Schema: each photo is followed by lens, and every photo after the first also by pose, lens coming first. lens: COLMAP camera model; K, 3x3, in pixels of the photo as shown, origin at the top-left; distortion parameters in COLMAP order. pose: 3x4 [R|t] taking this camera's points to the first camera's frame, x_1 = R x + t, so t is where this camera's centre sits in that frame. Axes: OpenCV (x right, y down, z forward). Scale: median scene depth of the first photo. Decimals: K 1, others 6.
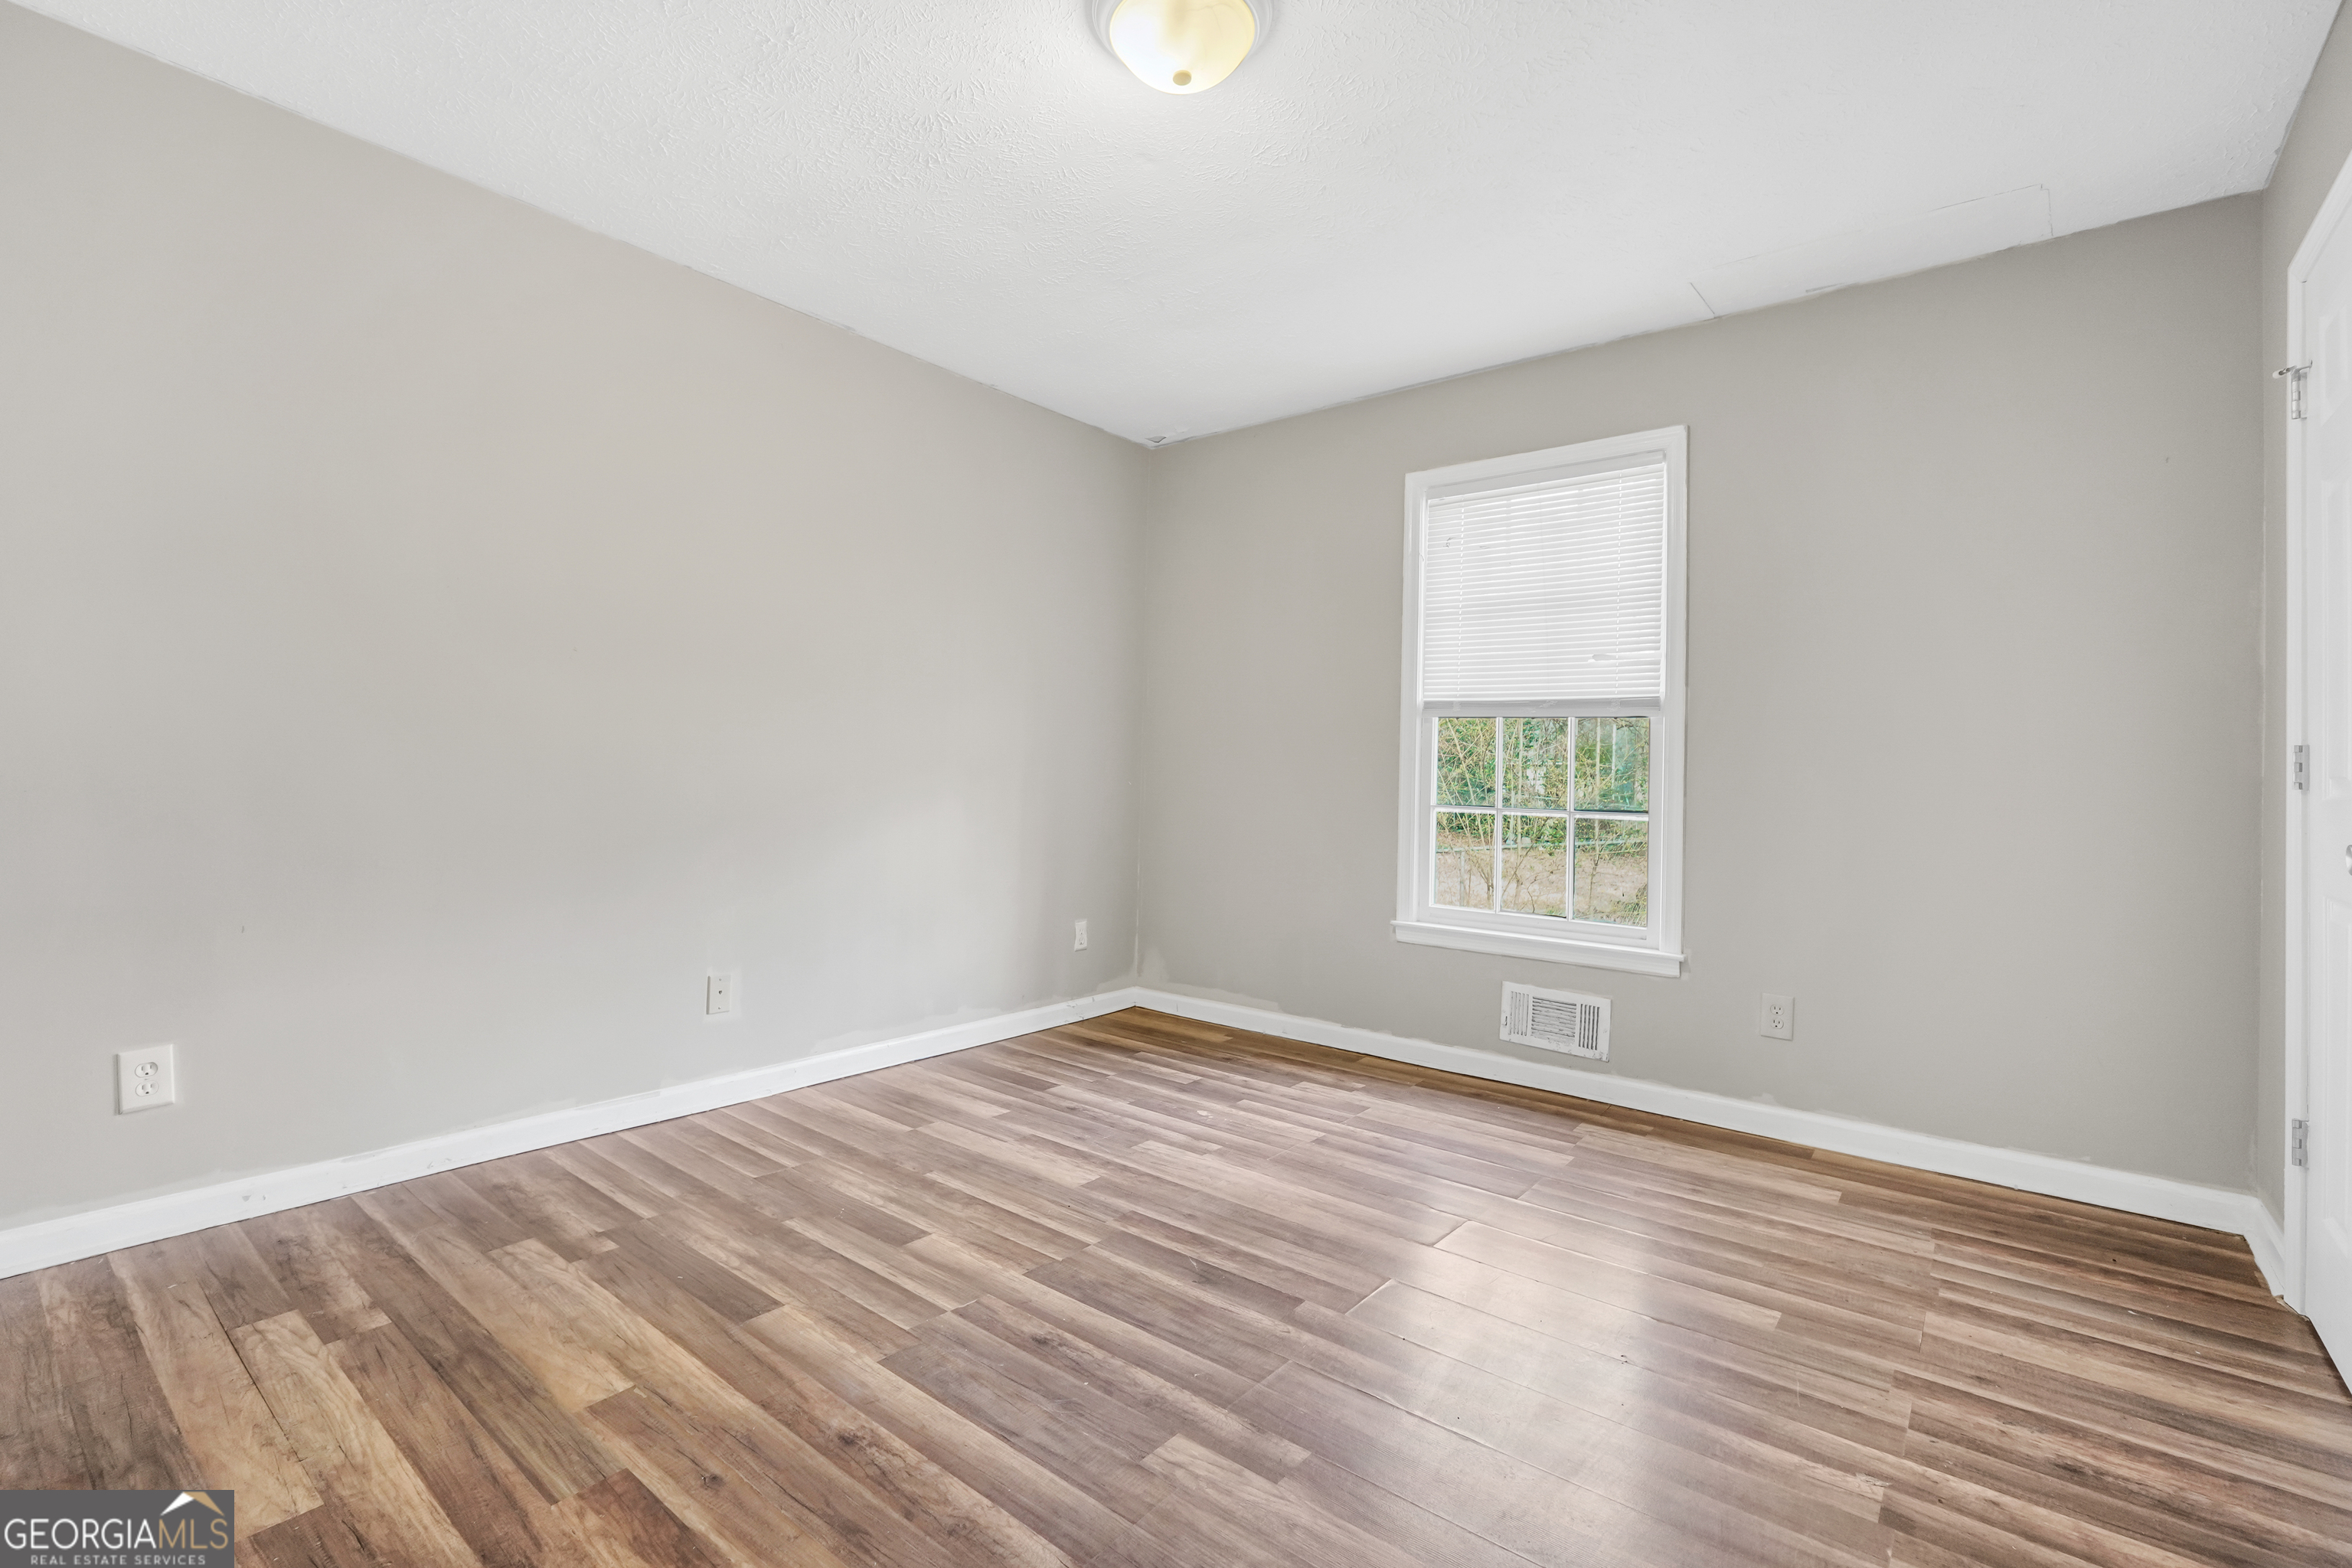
lens RADIAL K [[1011.7, 0, 1110.3], [0, 1011.7, 741.6], [0, 0, 1]] dist [-0.003756, -0.000487]
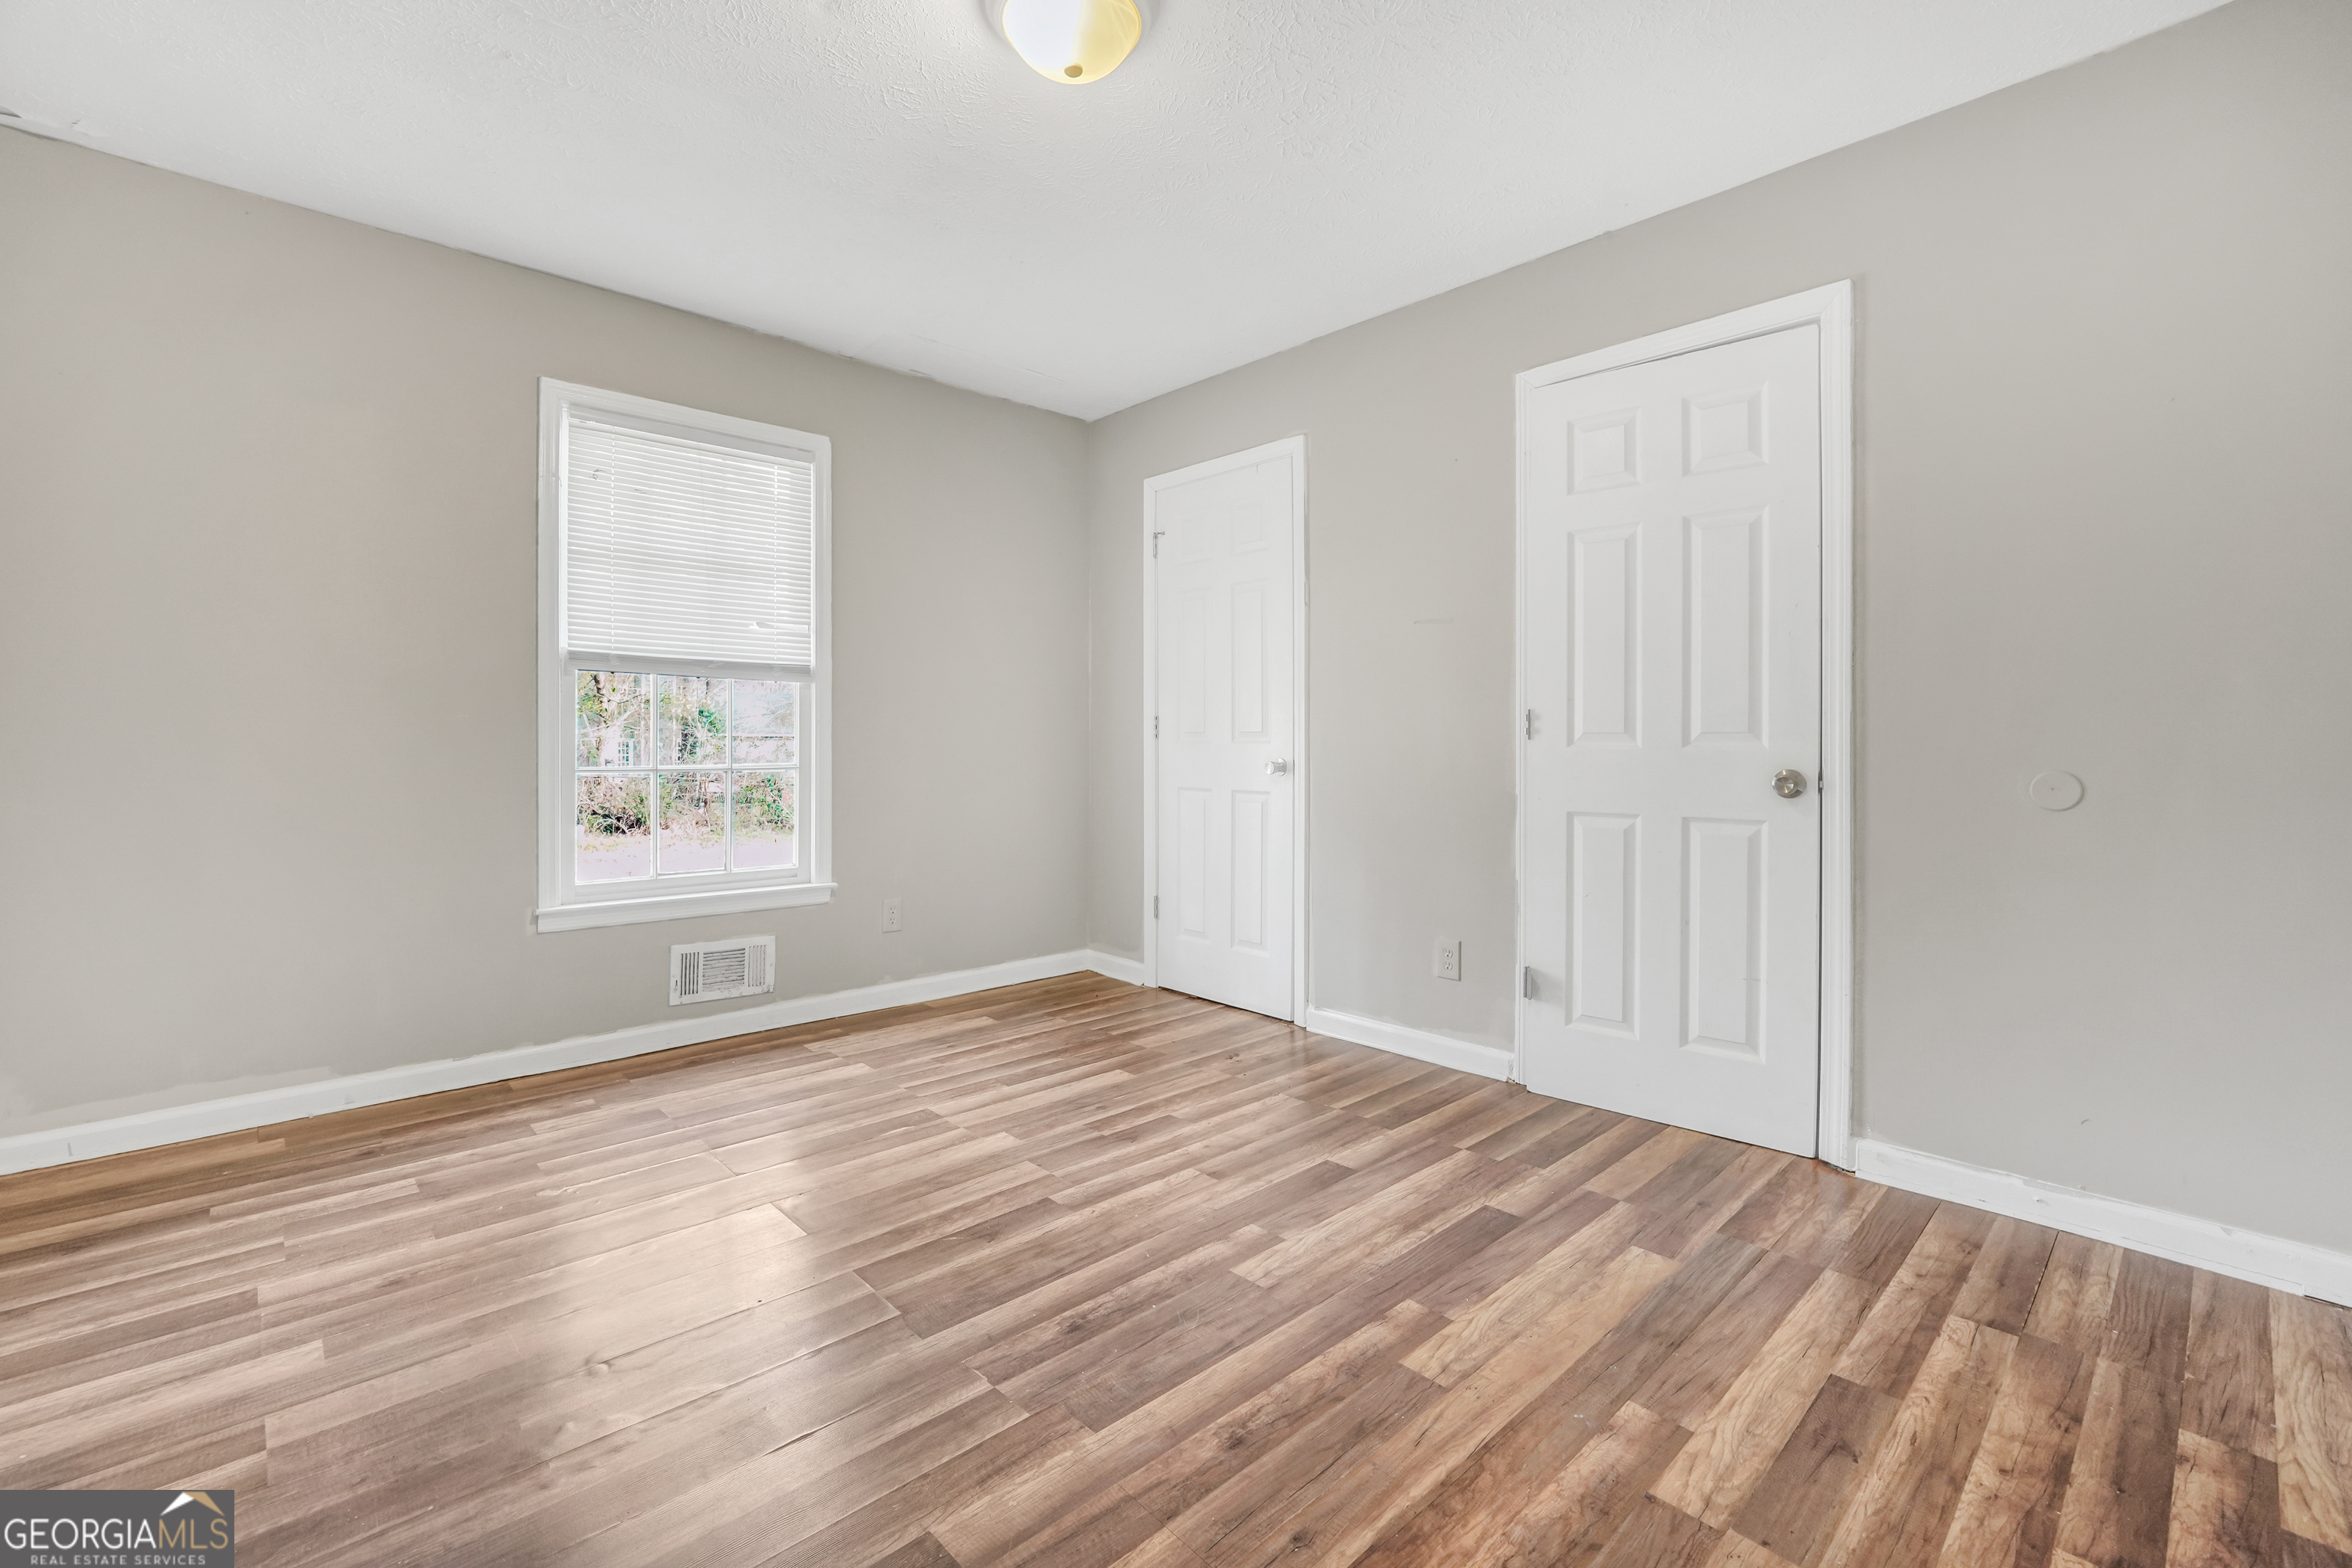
lens RADIAL K [[997.8, 0, 1164.6], [0, 997.8, 787.4], [0, 0, 1]] dist [-0.007087, -0.000199]
pose [[0.131283, -0.061904, 0.989410, -0.829185], [-0.036816, 0.997056, 0.067268, -0.000219], [-0.990661, -0.045257, 0.128618, 0.685038]]
